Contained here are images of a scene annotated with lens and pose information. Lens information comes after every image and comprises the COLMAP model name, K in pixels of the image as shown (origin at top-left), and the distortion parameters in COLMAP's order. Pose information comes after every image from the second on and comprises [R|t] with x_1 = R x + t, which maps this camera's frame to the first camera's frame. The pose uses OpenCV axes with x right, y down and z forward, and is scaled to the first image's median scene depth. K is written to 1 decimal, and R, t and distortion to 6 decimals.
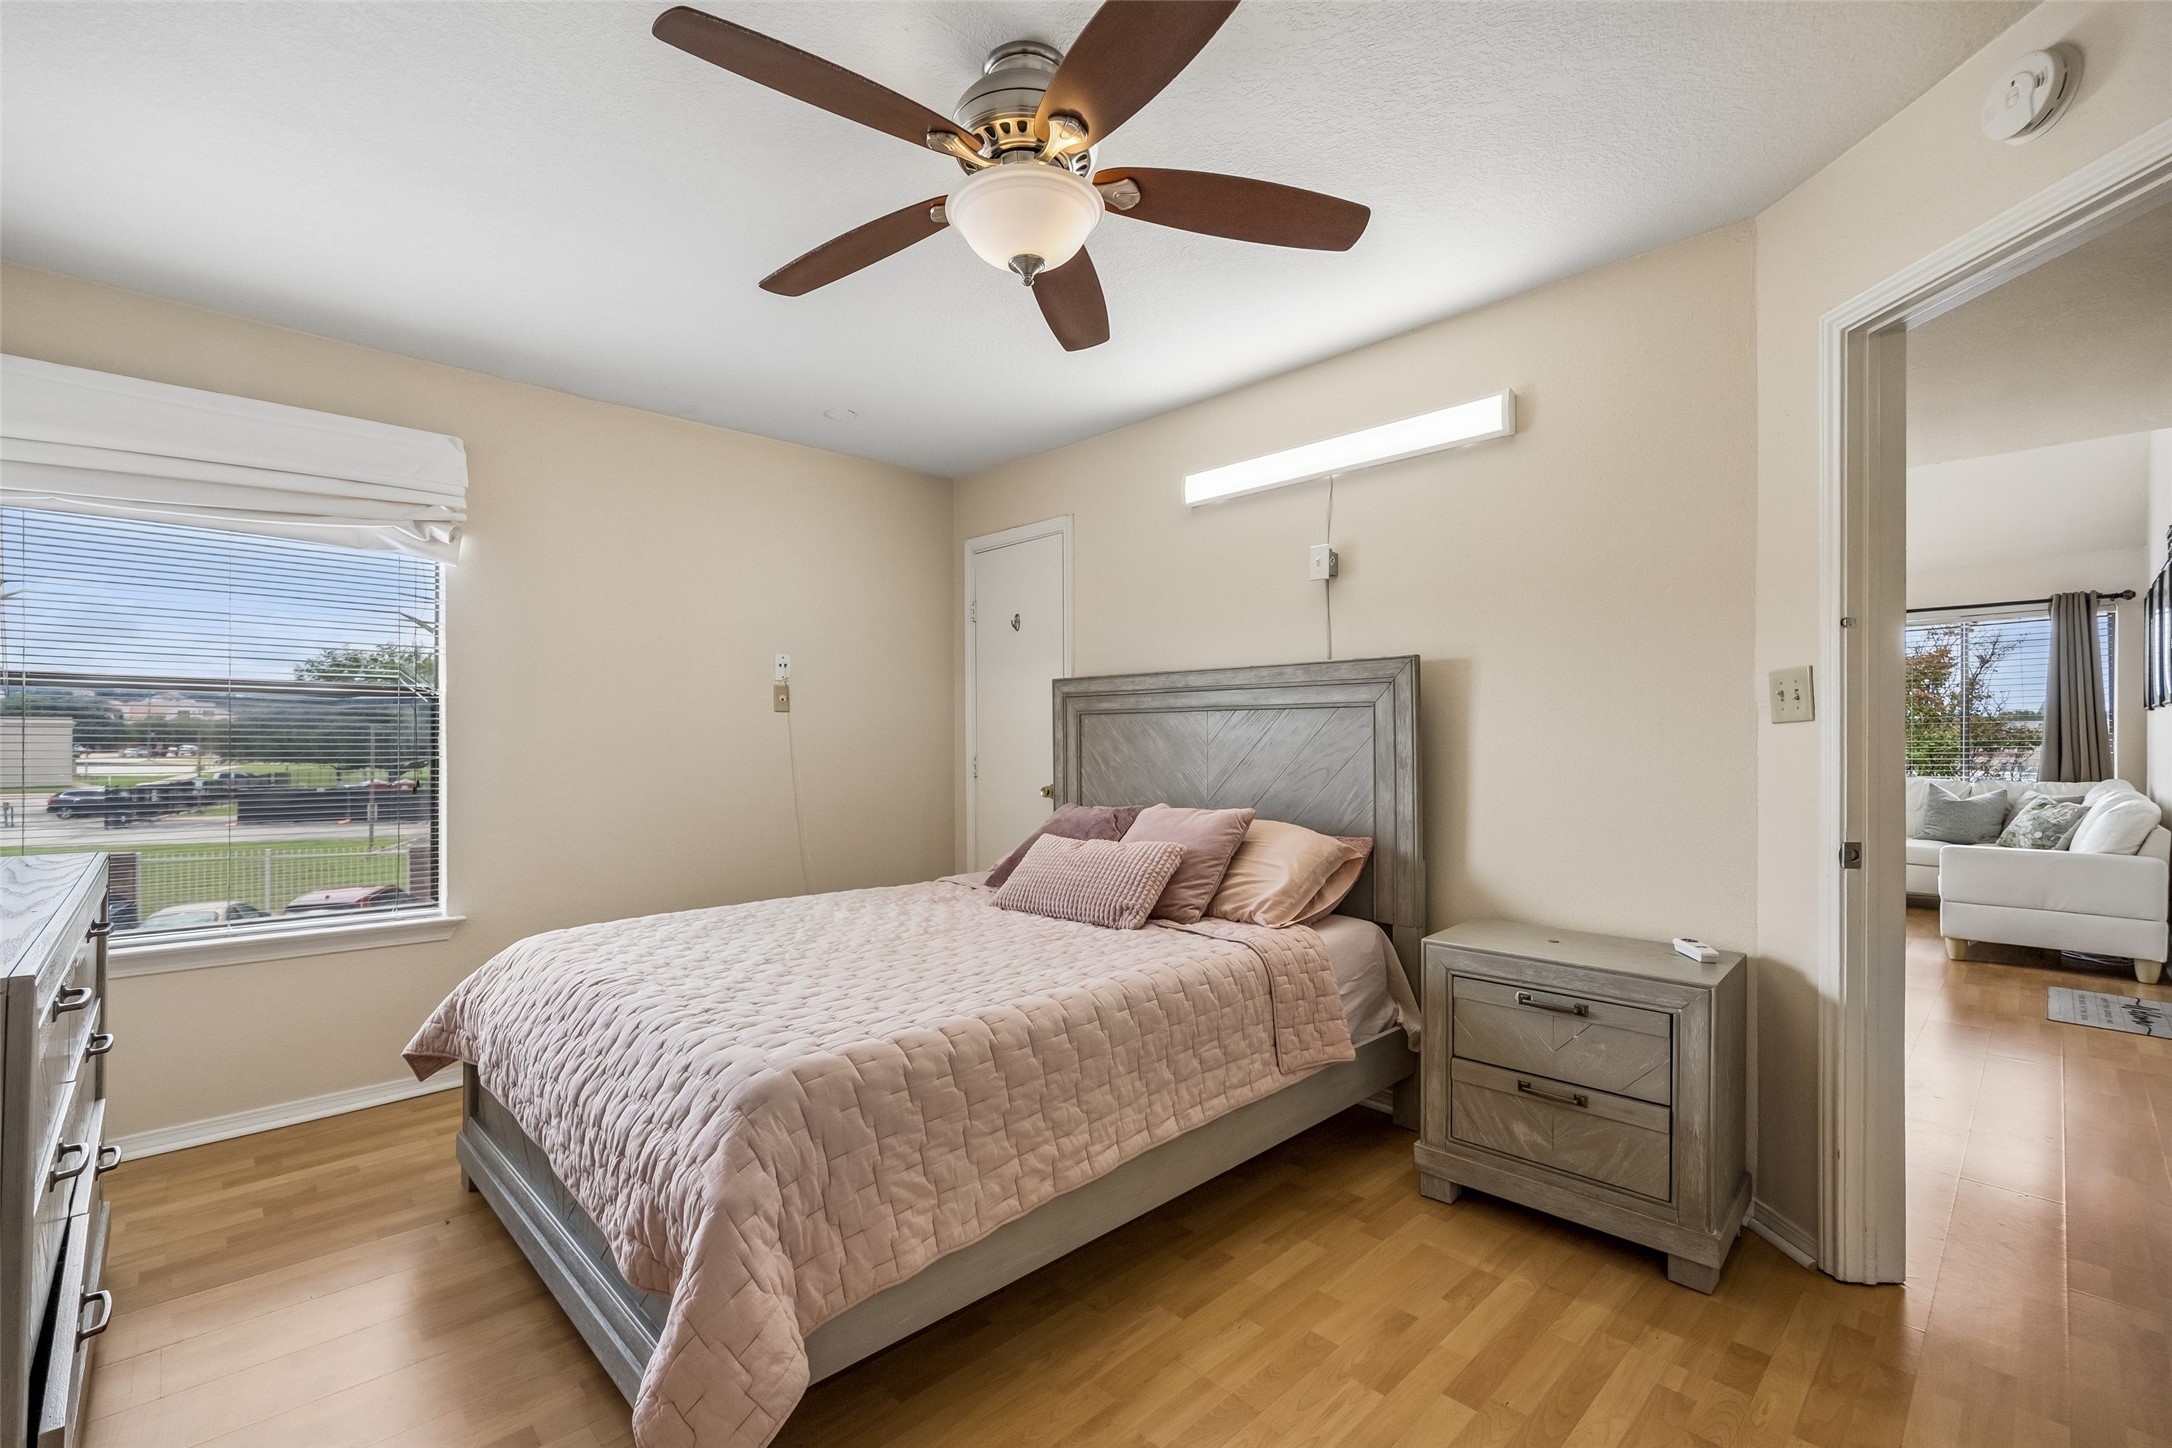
lens RADIAL K [[963.9, 0, 1073.2], [0, 963.9, 743.0], [0, 0, 1]] dist [-0.003657, 0.000369]
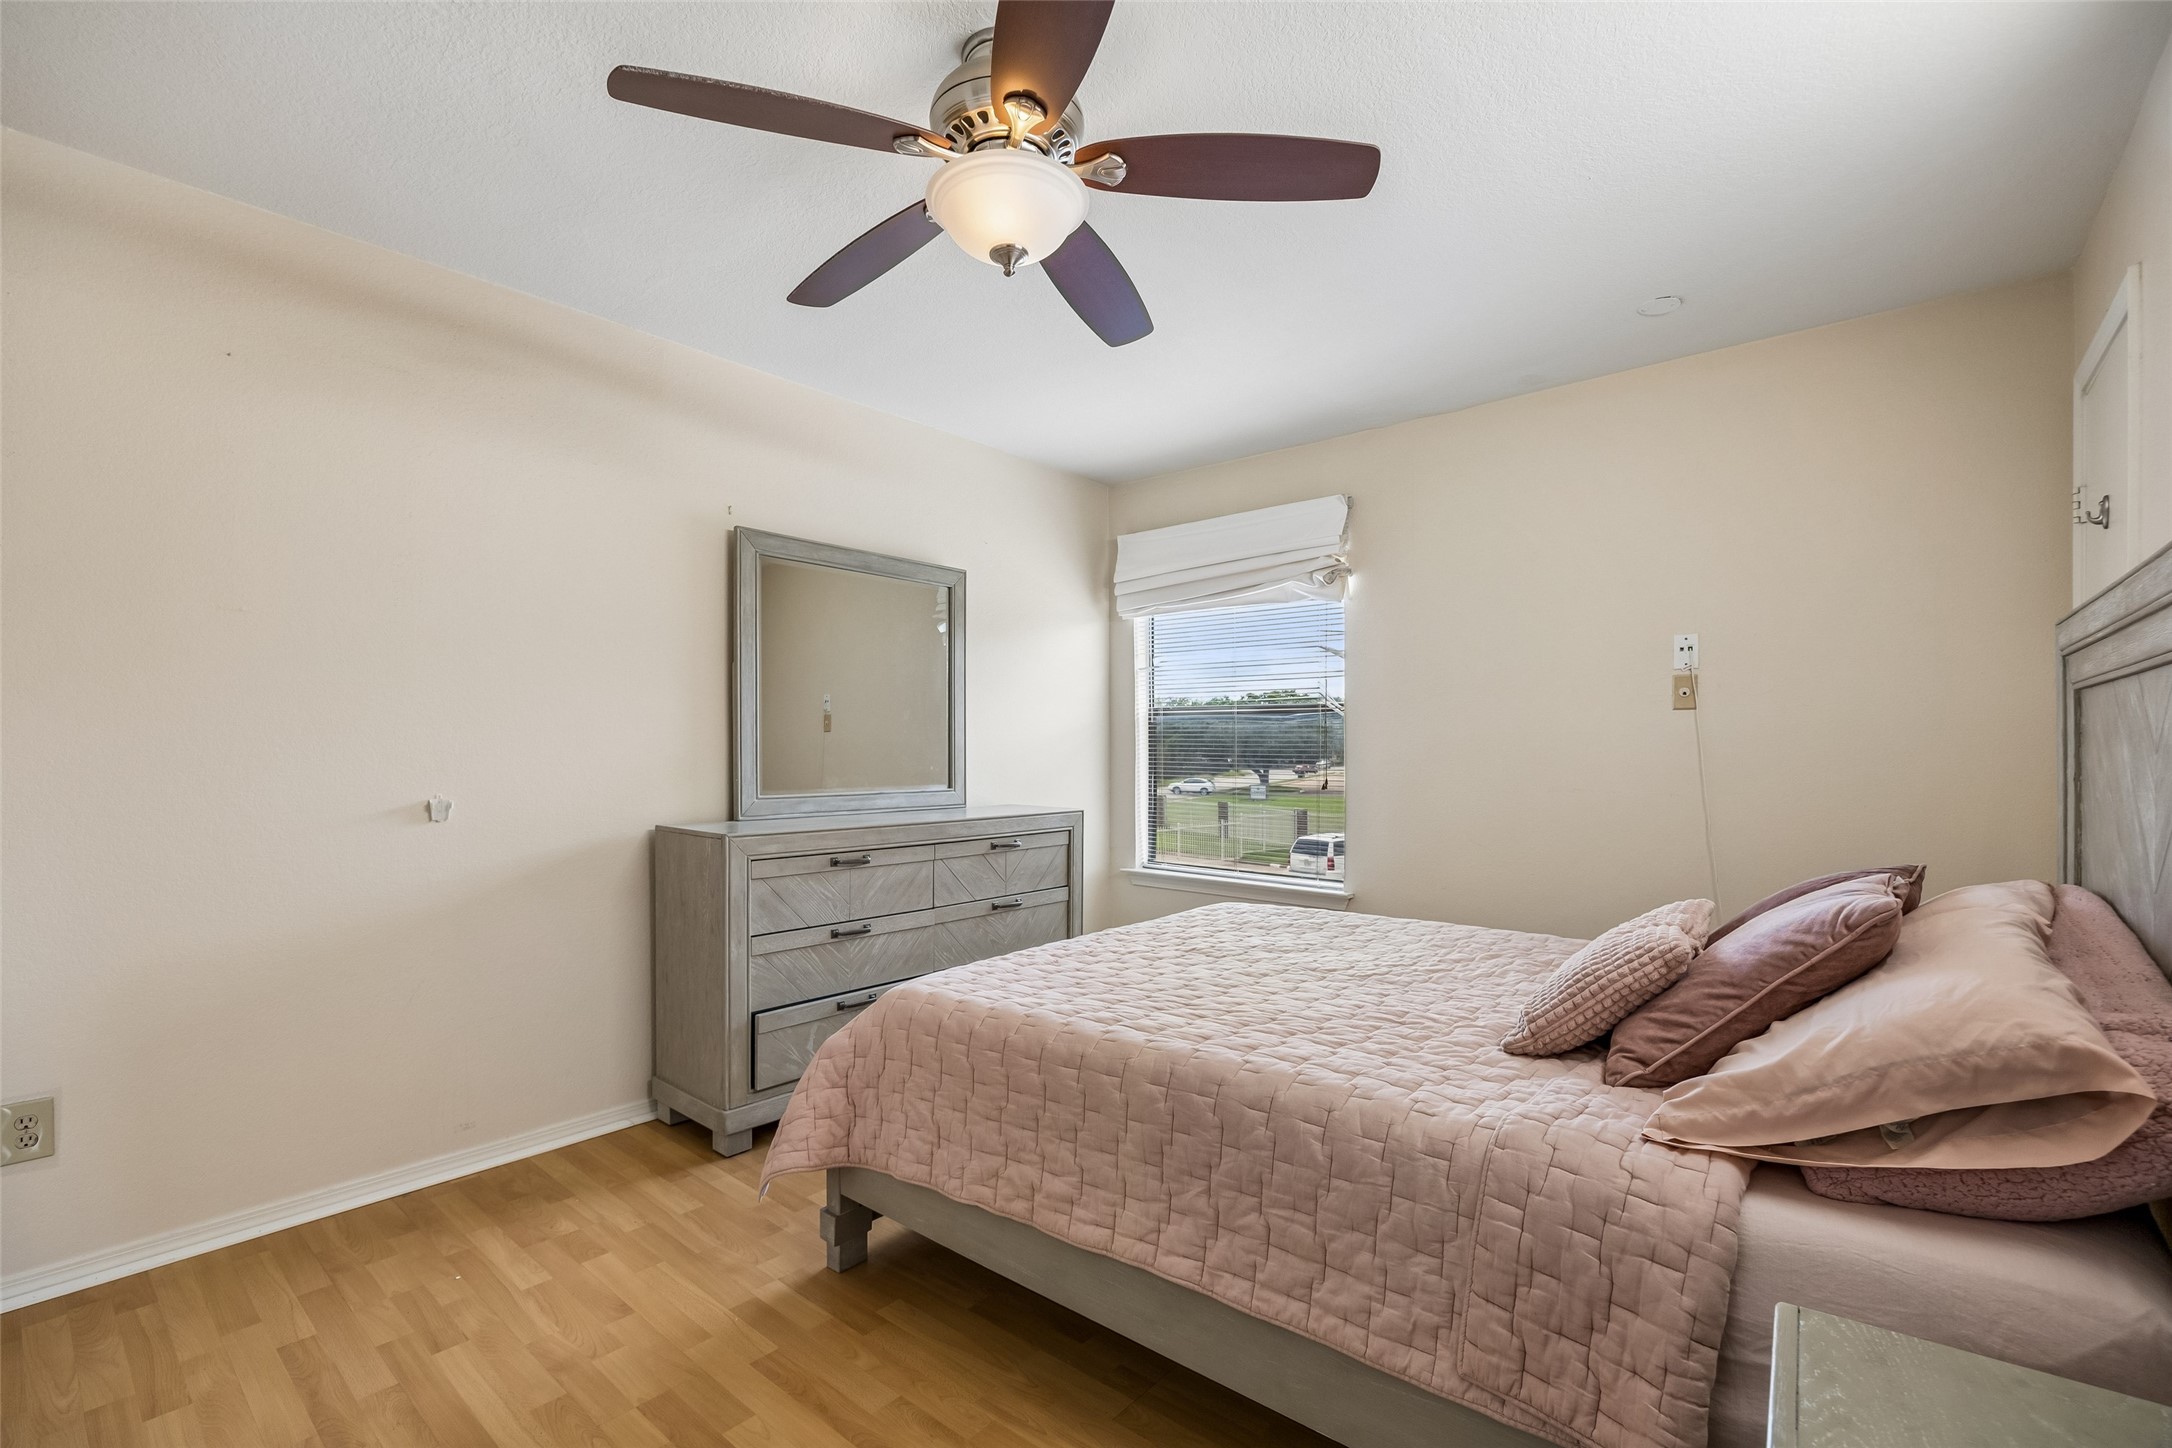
lens RADIAL K [[959.9, 0, 1060.5], [0, 959.9, 739.6], [0, 0, 1]] dist [-0.011871, 0.008075]
pose [[0.082678, -0.008421, -0.996541, 0.757572], [0.000722, 0.999965, -0.008391, -0.002270], [0.996576, -0.000025, 0.082681, 0.770710]]
